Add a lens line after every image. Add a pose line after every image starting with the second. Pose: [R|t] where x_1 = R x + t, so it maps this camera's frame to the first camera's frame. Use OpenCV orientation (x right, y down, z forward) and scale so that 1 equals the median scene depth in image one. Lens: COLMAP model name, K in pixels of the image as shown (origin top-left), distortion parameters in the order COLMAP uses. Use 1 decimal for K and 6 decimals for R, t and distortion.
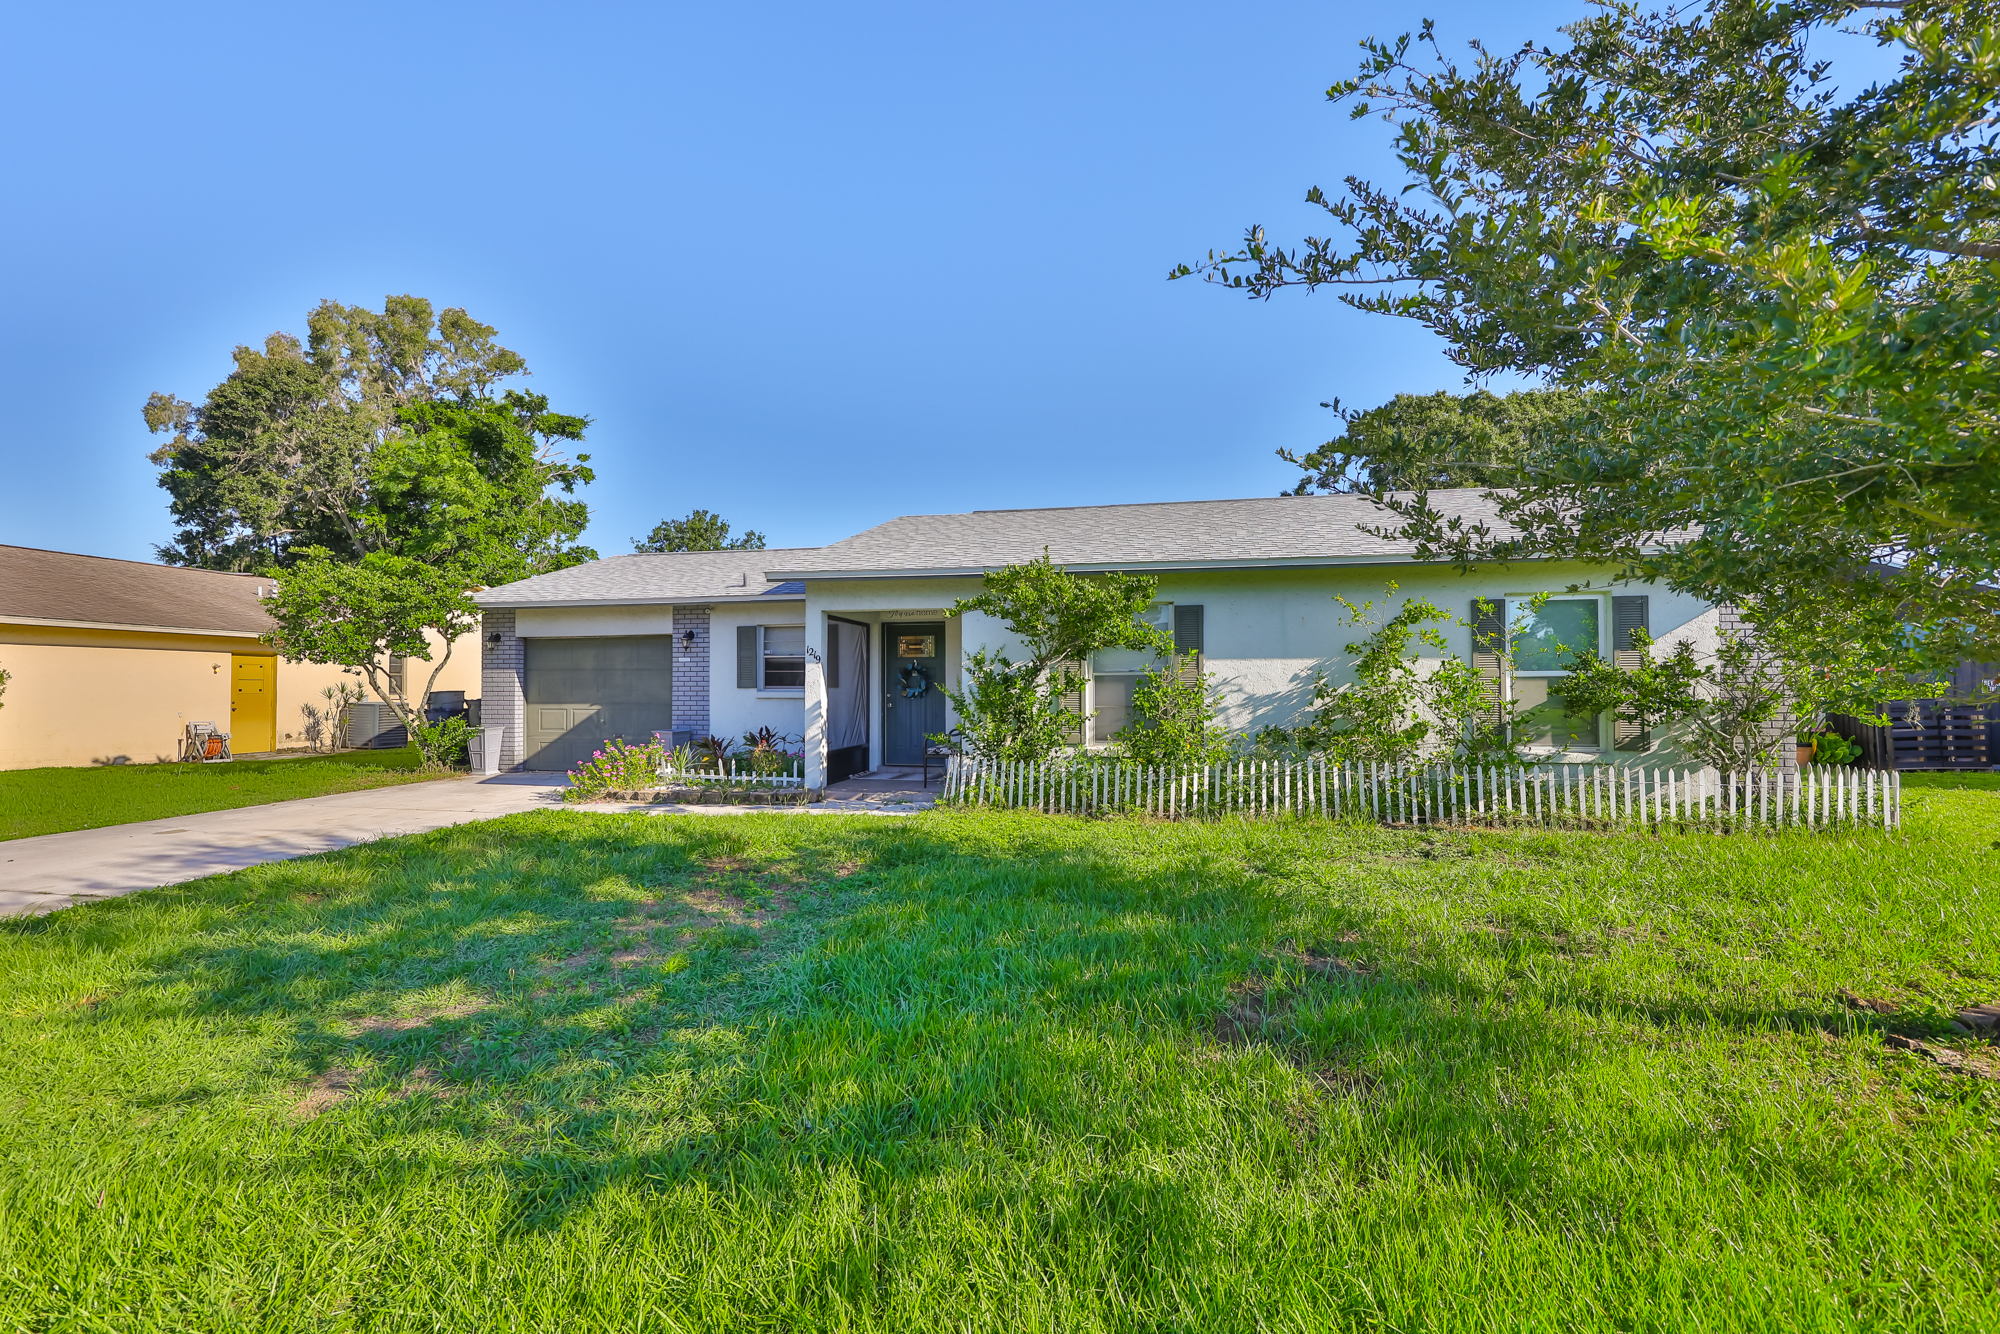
lens RADIAL K [[865.8, 0, 992.6], [0, 865.8, 682.0], [0, 0, 1]] dist [-0.001587, 0.000341]
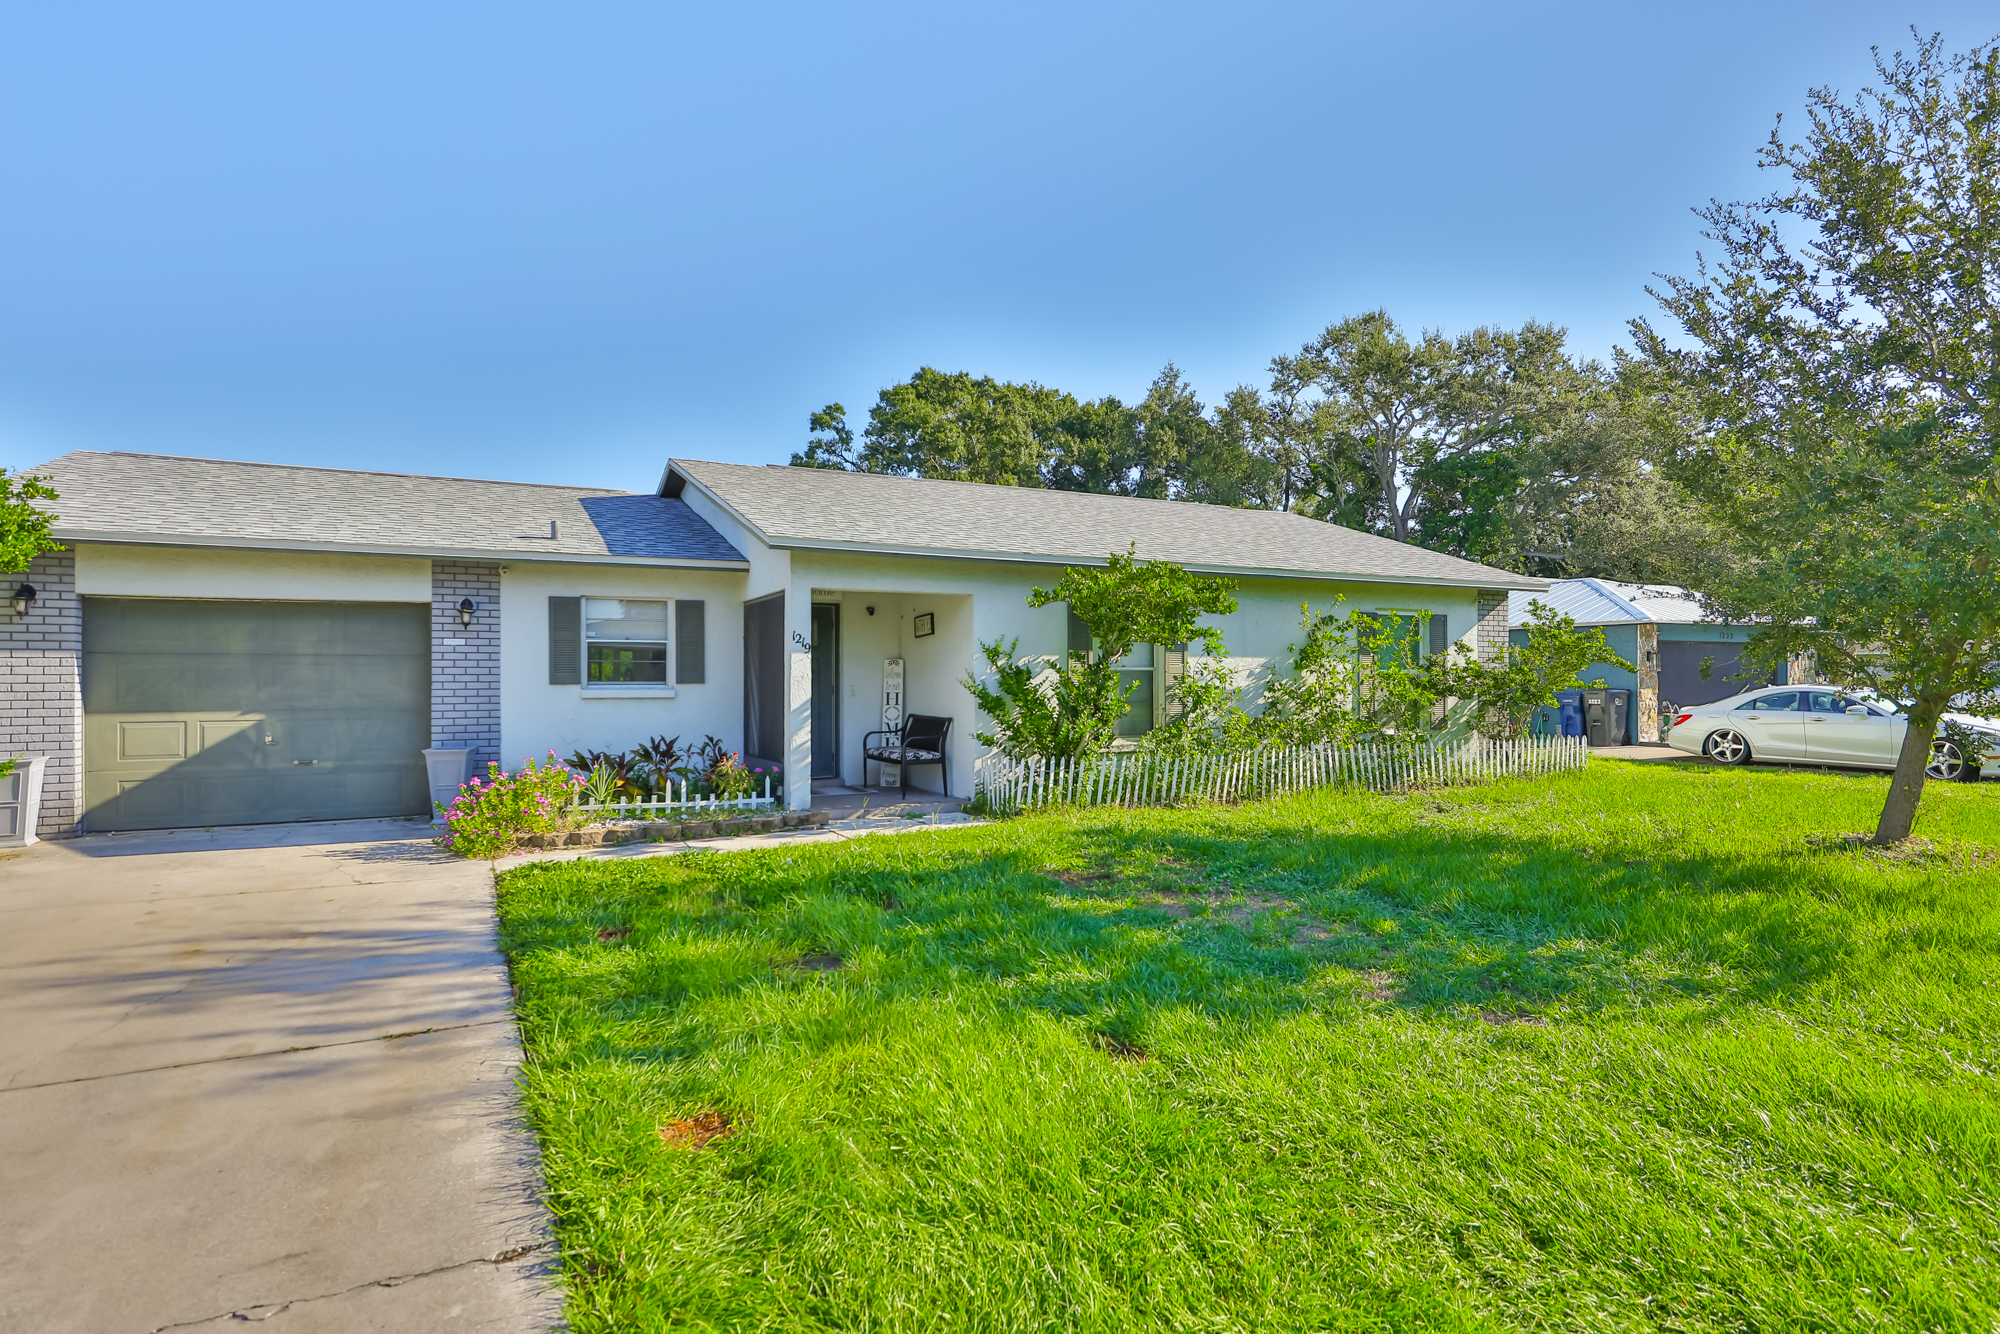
lens RADIAL K [[1119.7, 0, 1000.0], [0, 1119.7, 667.0], [0, 0, 1]] dist [0.001564, 0.000261]
pose [[0.763237, 0.007157, 0.646079, -0.603273], [-0.002168, 0.999961, -0.008515, -0.000219], [-0.646115, 0.005098, 0.763223, 0.071861]]
